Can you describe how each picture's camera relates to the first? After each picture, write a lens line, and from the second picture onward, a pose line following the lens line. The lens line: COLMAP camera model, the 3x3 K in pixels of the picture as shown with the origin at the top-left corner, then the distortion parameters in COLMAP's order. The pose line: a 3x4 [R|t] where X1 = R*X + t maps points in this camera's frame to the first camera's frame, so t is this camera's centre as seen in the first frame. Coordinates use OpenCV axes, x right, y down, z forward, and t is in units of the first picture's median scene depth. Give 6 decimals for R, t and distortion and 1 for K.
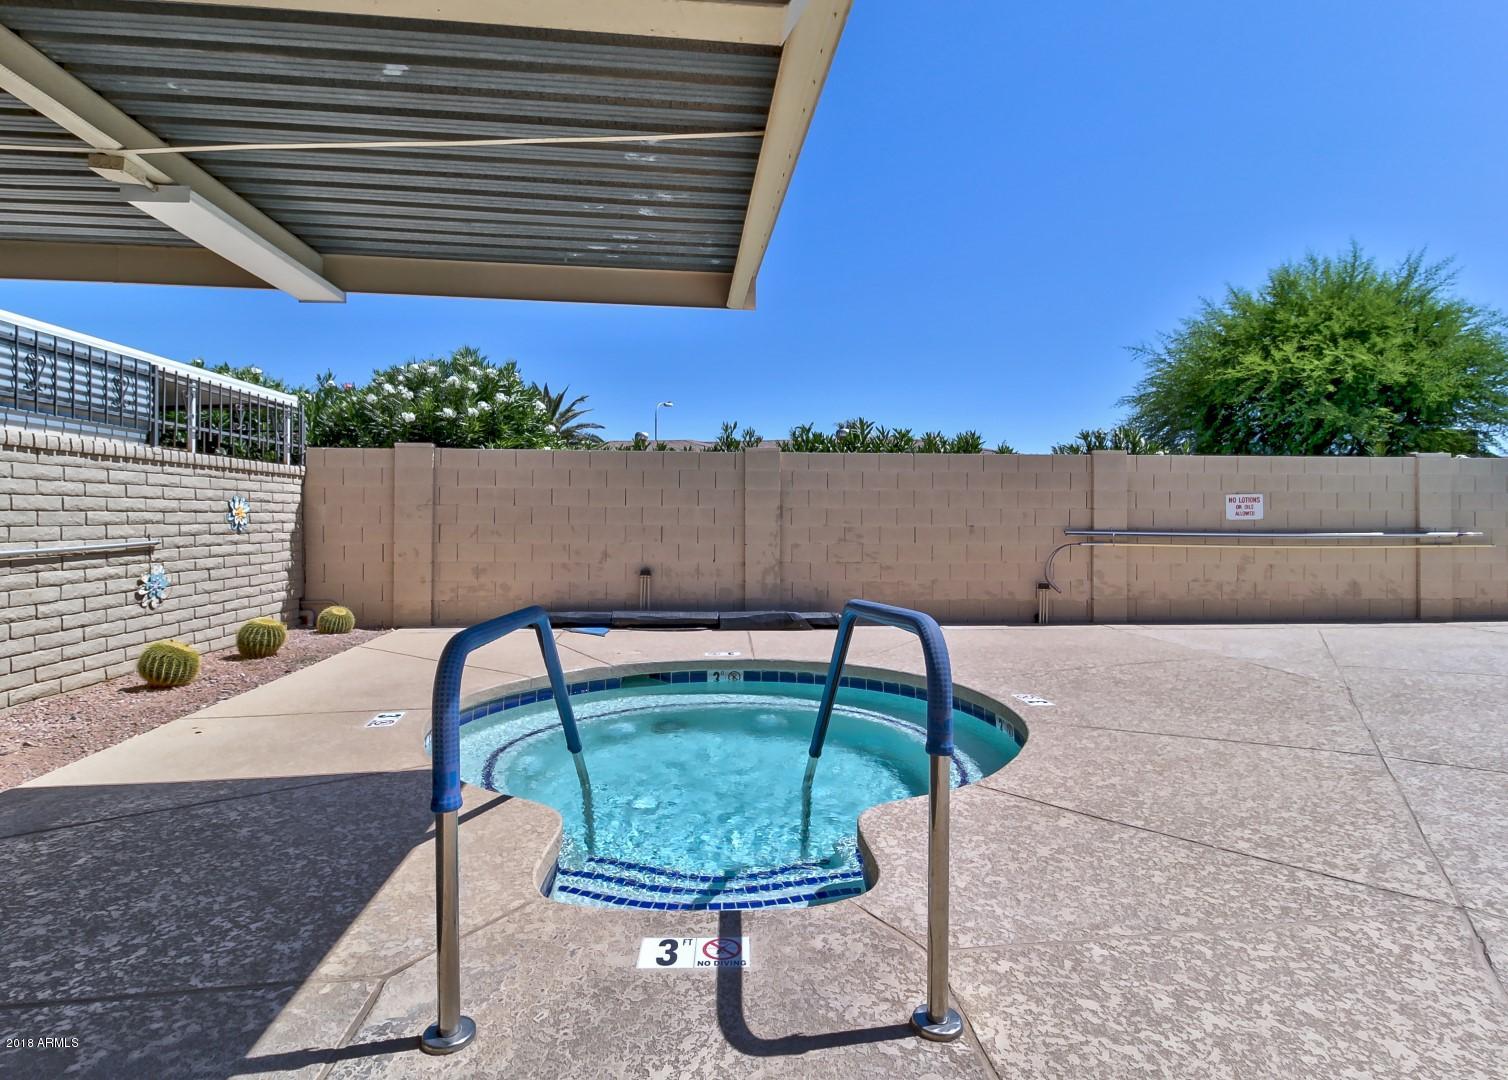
lens RADIAL K [[772.7, 0, 746.4], [0, 772.7, 517.6], [0, 0, 1]] dist [0.003536, -0.000316]
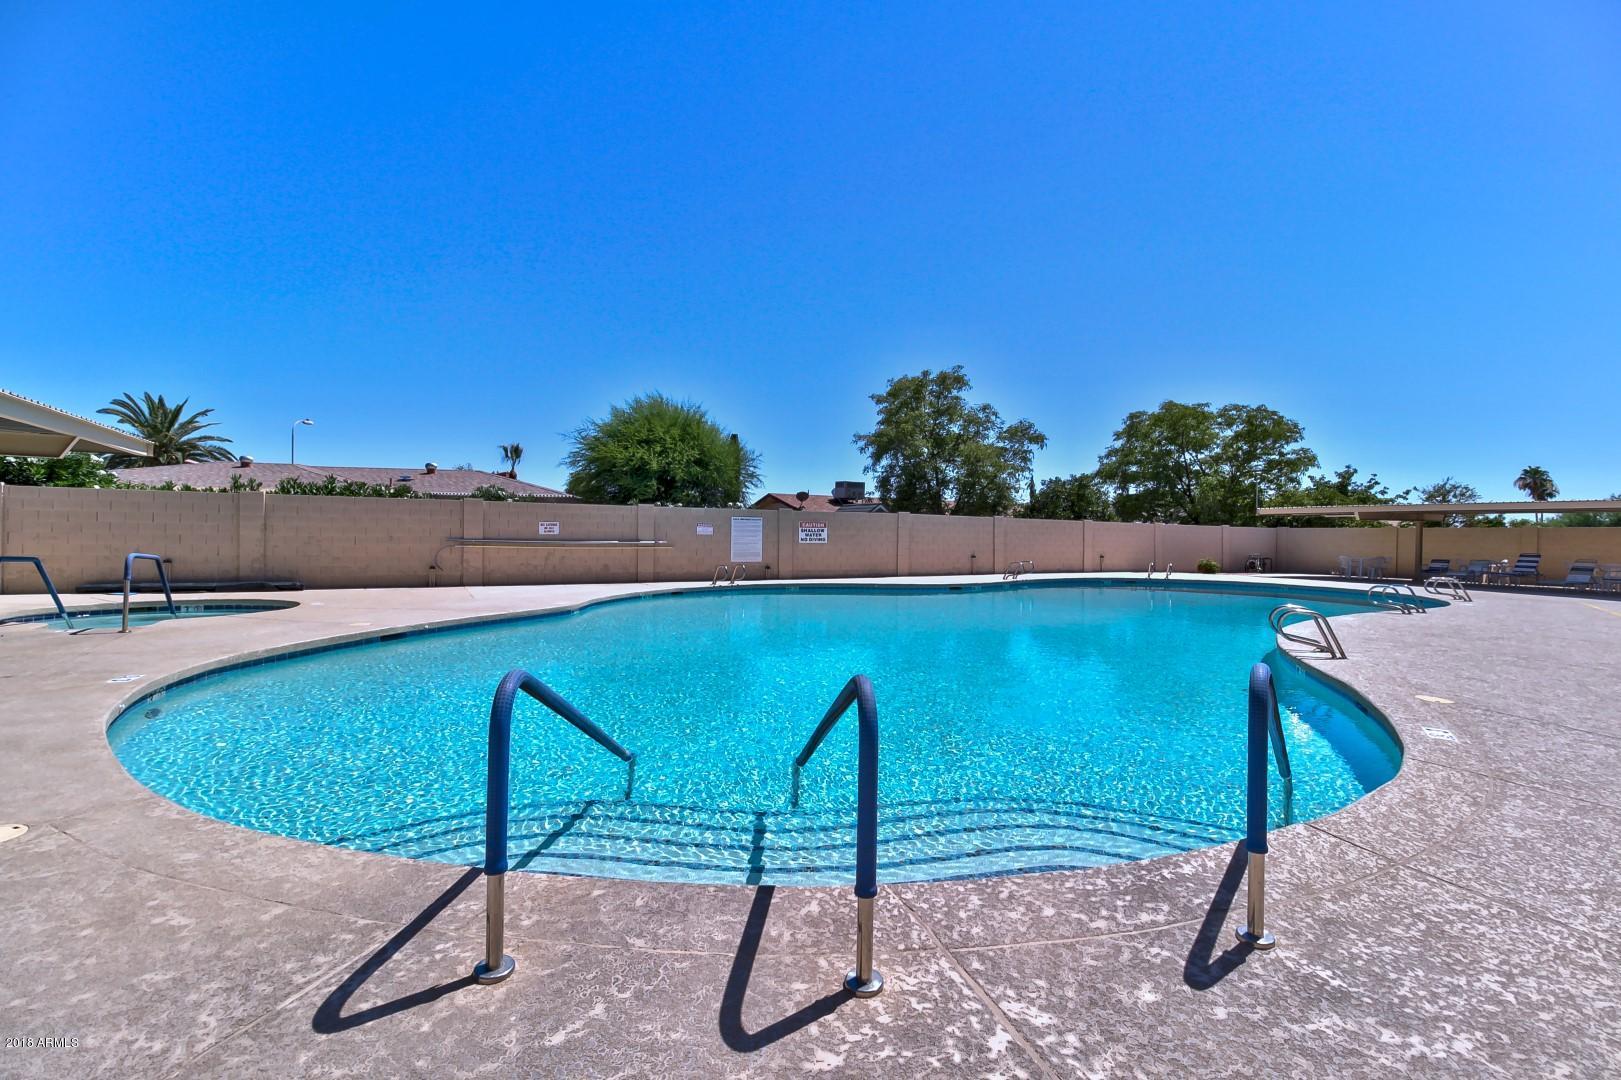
lens RADIAL K [[756.6, 0, 851.6], [0, 756.6, 535.5], [0, 0, 1]] dist [0.000646, -0.010320]
pose [[0.896663, 0.009098, 0.442619, 0.476526], [-0.011027, 0.999938, 0.001786, -0.006120], [-0.442575, -0.006483, 0.896708, -1.133160]]
